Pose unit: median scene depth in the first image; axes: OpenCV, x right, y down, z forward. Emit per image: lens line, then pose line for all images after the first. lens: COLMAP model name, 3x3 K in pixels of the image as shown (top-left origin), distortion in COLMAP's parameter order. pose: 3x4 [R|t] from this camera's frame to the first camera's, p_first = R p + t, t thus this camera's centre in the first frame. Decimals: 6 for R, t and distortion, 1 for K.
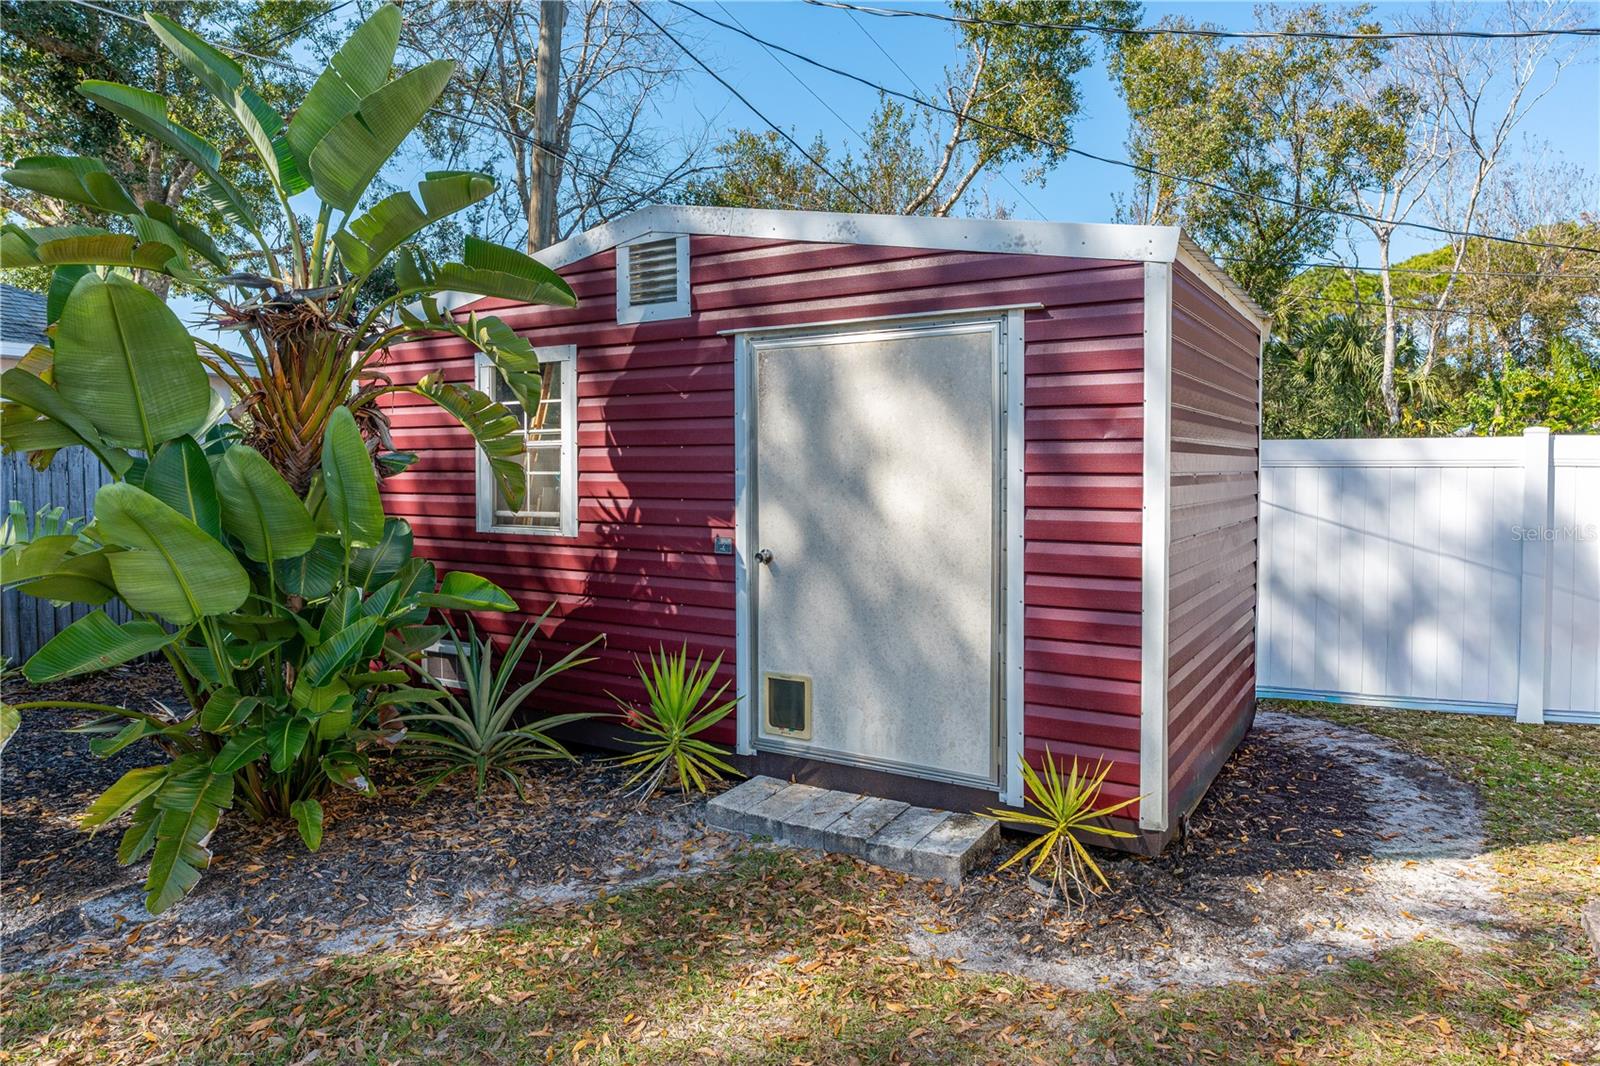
lens RADIAL K [[976.0, 0, 795.6], [0, 976.0, 521.4], [0, 0, 1]] dist [-0.003189, -0.000907]
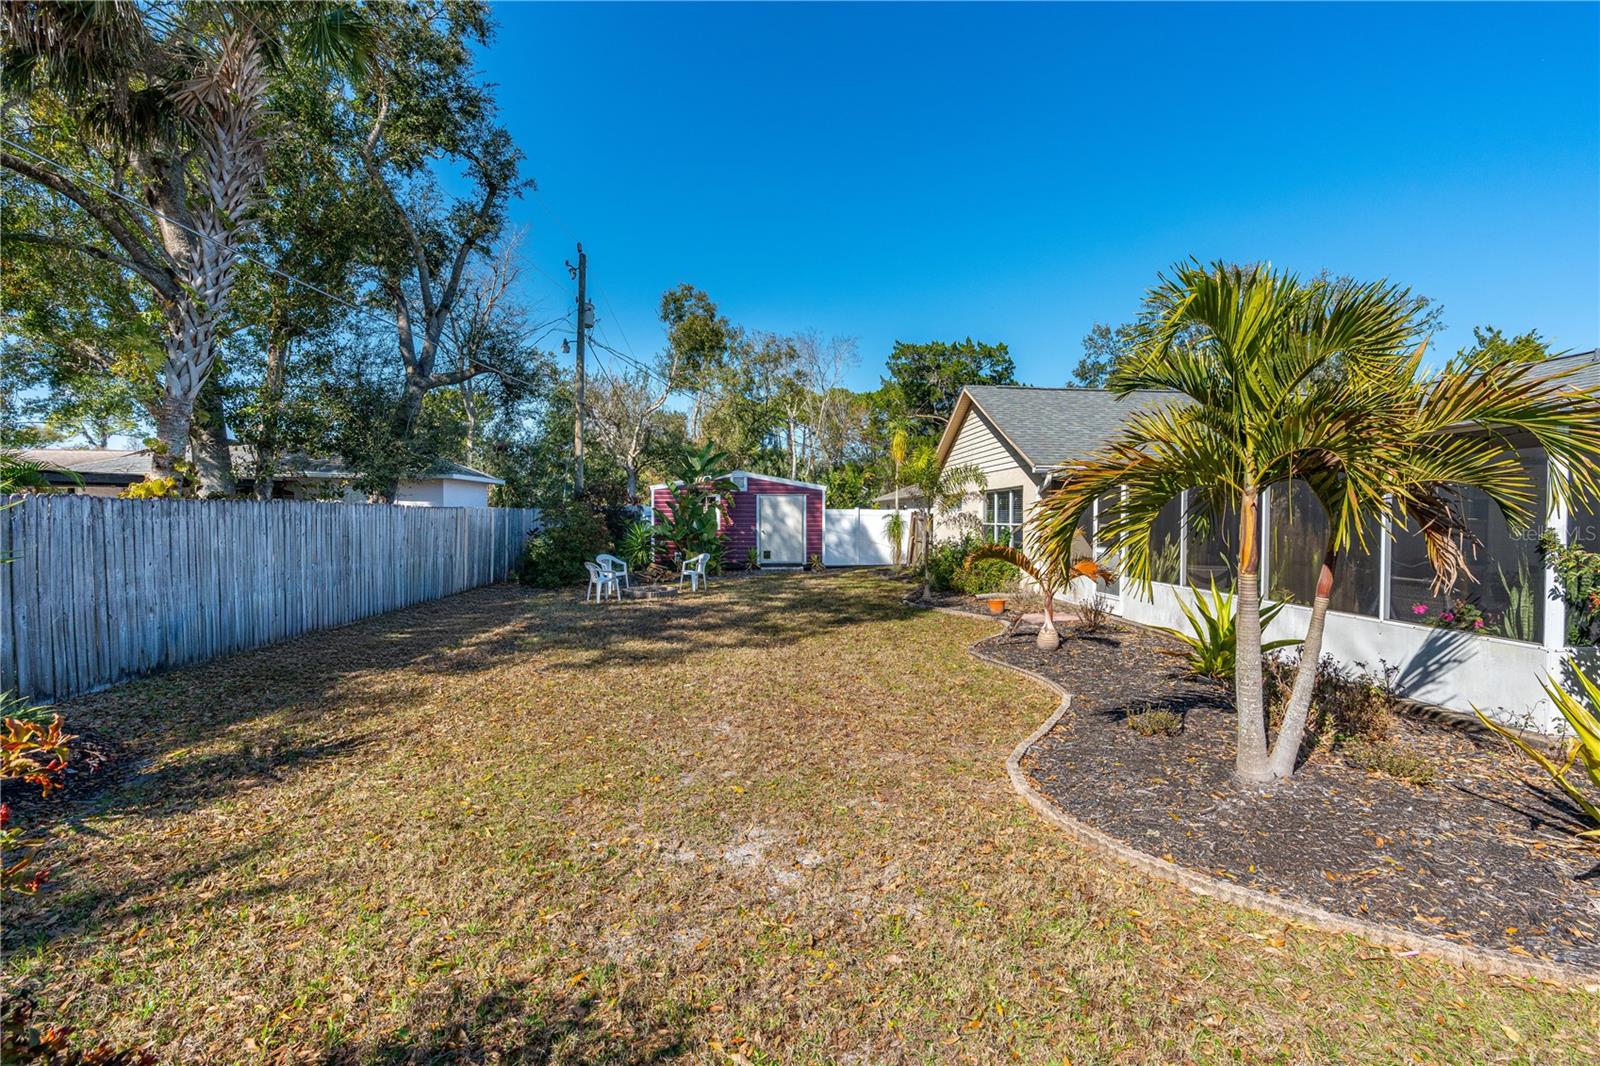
lens RADIAL K [[738.7, 0, 804.5], [0, 738.7, 532.5], [0, 0, 1]] dist [-0.005831, -0.000390]
pose [[0.814834, -0.013507, 0.579537, -2.607861], [0.028231, 0.999467, -0.016398, 0.131657], [-0.579007, 0.029722, 0.814781, -3.024708]]
